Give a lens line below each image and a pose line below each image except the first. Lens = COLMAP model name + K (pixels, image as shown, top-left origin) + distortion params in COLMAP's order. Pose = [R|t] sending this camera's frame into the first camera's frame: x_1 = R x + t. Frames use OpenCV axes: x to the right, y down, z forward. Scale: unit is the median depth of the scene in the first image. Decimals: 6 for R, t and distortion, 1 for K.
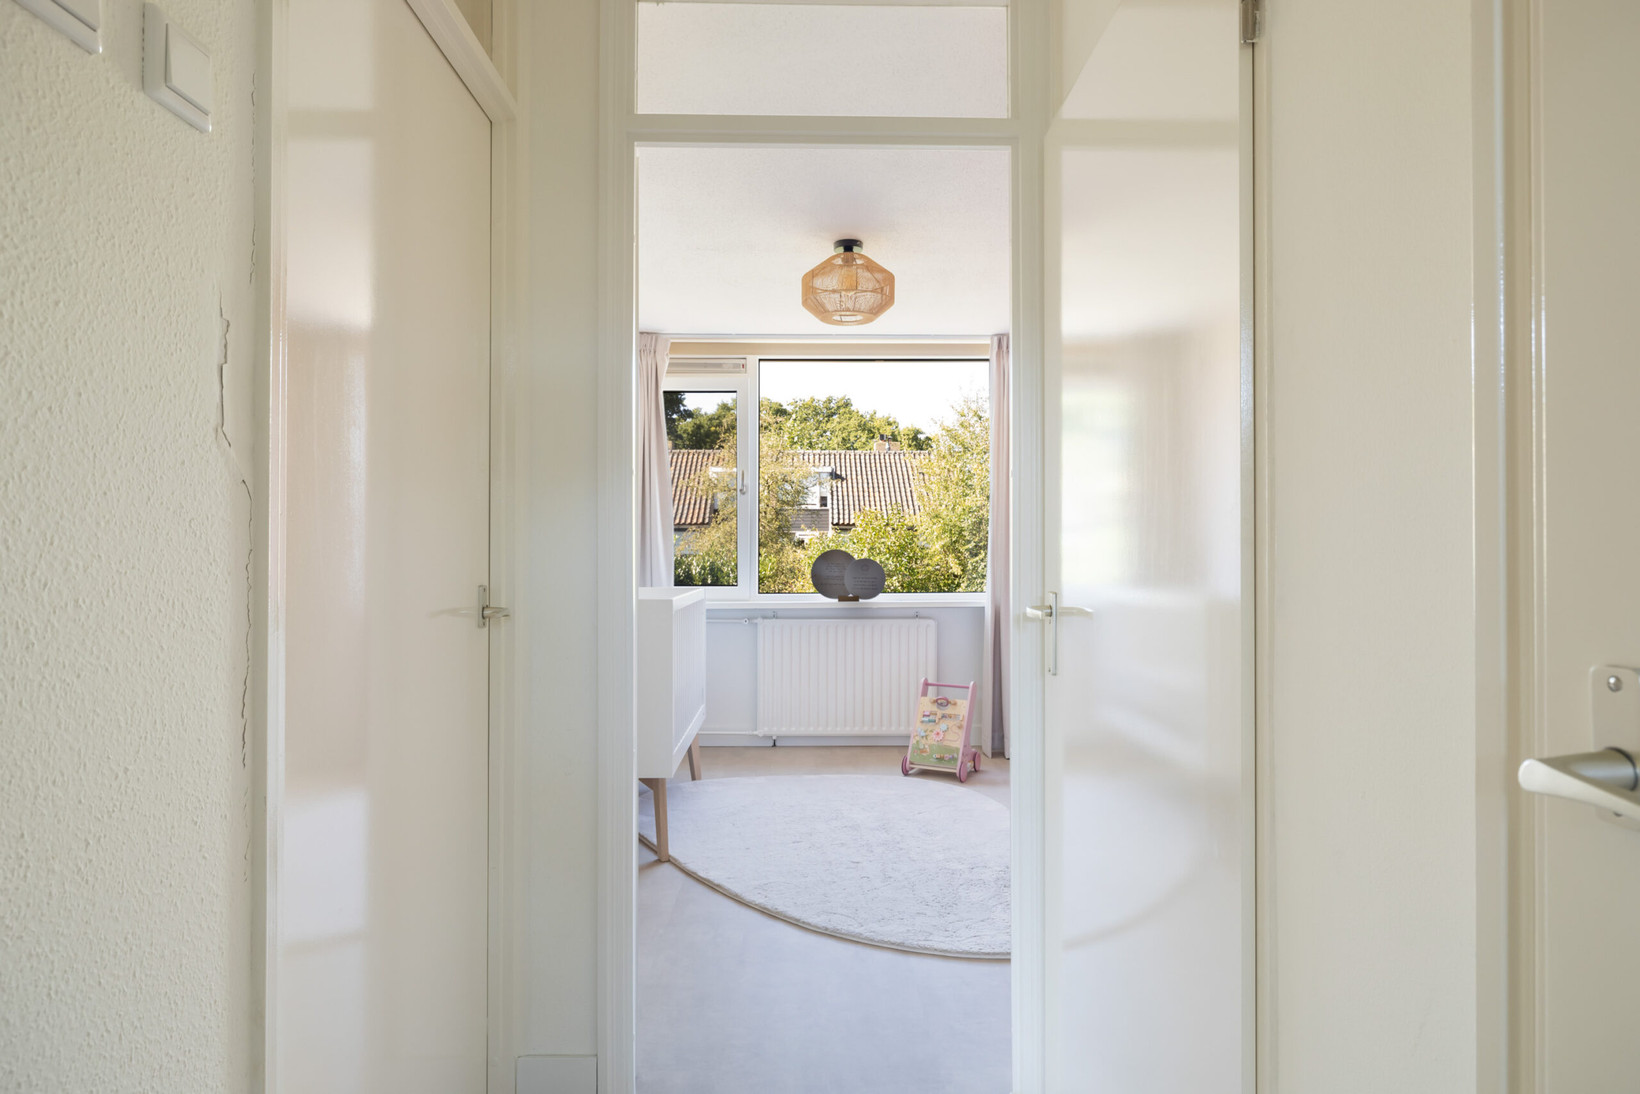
lens RADIAL K [[970.3, 0, 823.9], [0, 970.3, 539.0], [0, 0, 1]] dist [-0.001945, 0.000078]
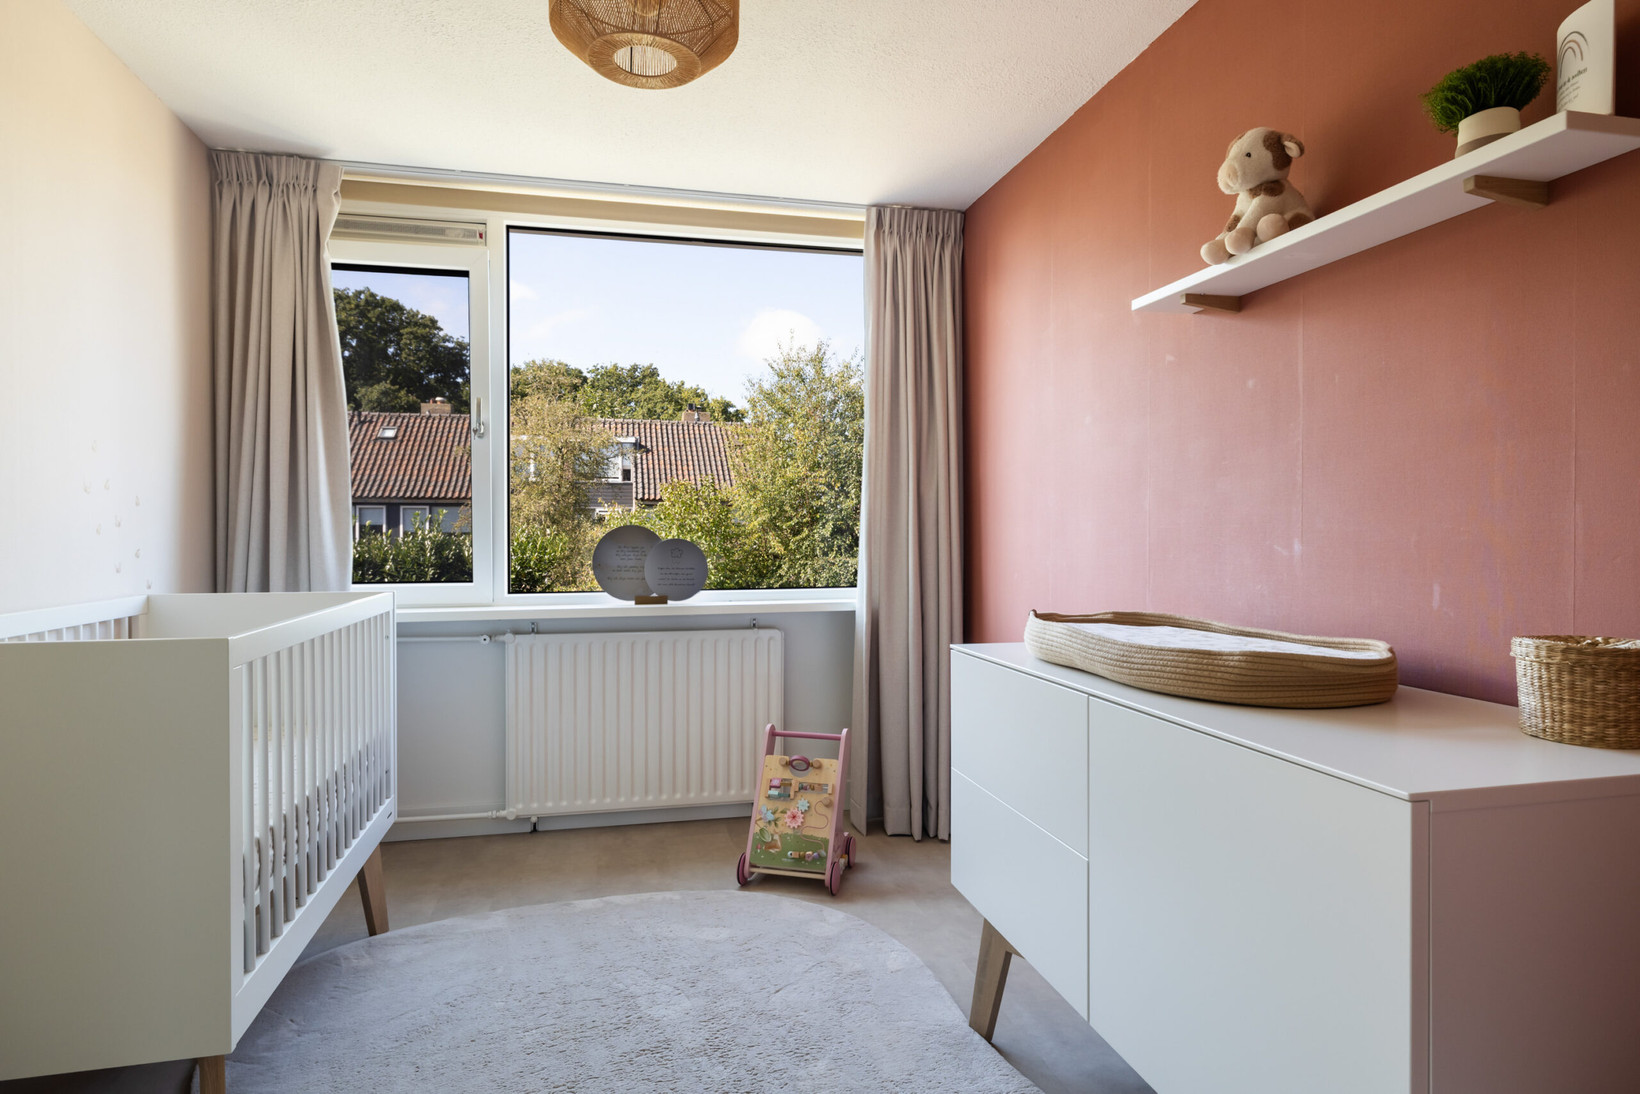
lens RADIAL K [[970.3, 0, 823.9], [0, 970.3, 539.0], [0, 0, 1]] dist [-0.001945, 0.000078]
pose [[0.980502, -0.001873, 0.196499, 0.004030], [-0.002635, 0.999739, 0.022675, 0.001684], [-0.196490, -0.022751, 0.980242, 0.122455]]
